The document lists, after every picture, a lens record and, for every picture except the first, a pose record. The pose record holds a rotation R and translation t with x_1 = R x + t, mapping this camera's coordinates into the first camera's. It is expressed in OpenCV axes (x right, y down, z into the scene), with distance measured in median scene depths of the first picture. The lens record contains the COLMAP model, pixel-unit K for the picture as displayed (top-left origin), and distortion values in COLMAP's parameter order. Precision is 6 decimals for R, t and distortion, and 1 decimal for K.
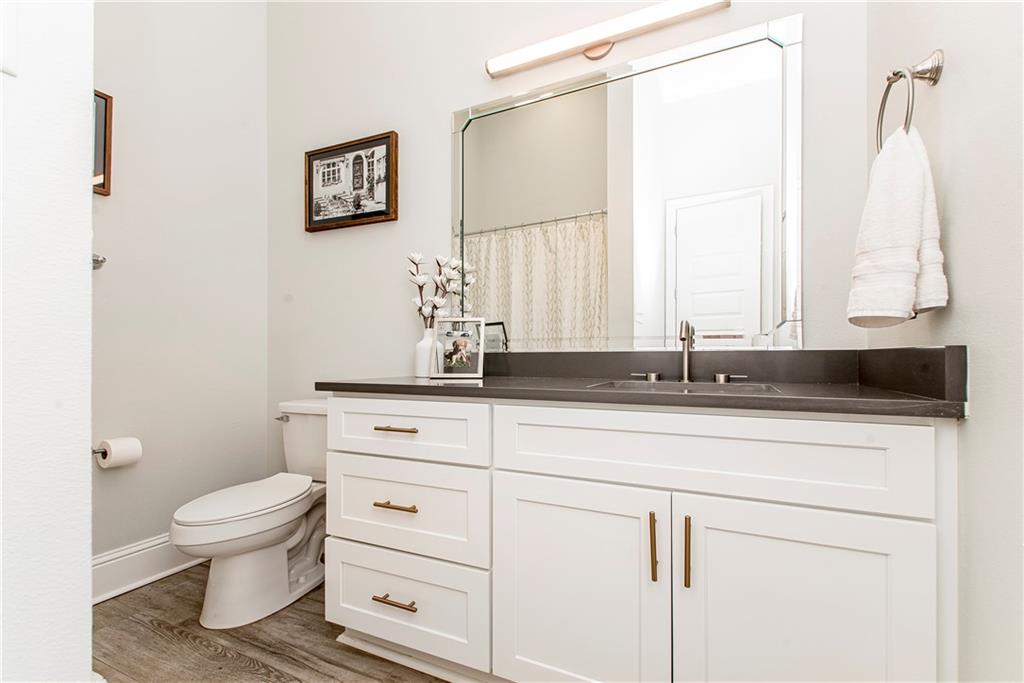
lens RADIAL K [[444.1, 0, 507.6], [0, 444.1, 362.6], [0, 0, 1]] dist [-0.000811, -0.002075]
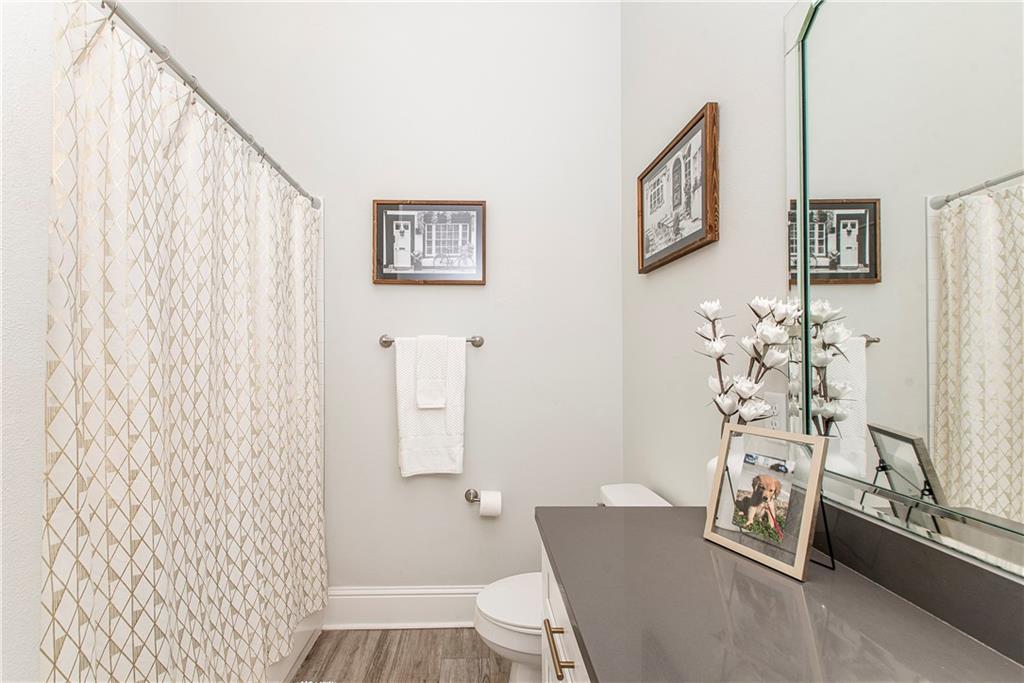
lens RADIAL K [[444.1, 0, 514.8], [0, 444.1, 348.0], [0, 0, 1]] dist [-0.000811, -0.002075]
pose [[0.459430, -0.015562, -0.888078, 0.175582], [0.011723, 0.999866, -0.011457, -0.165872], [0.888136, -0.005147, 0.459551, 0.458336]]
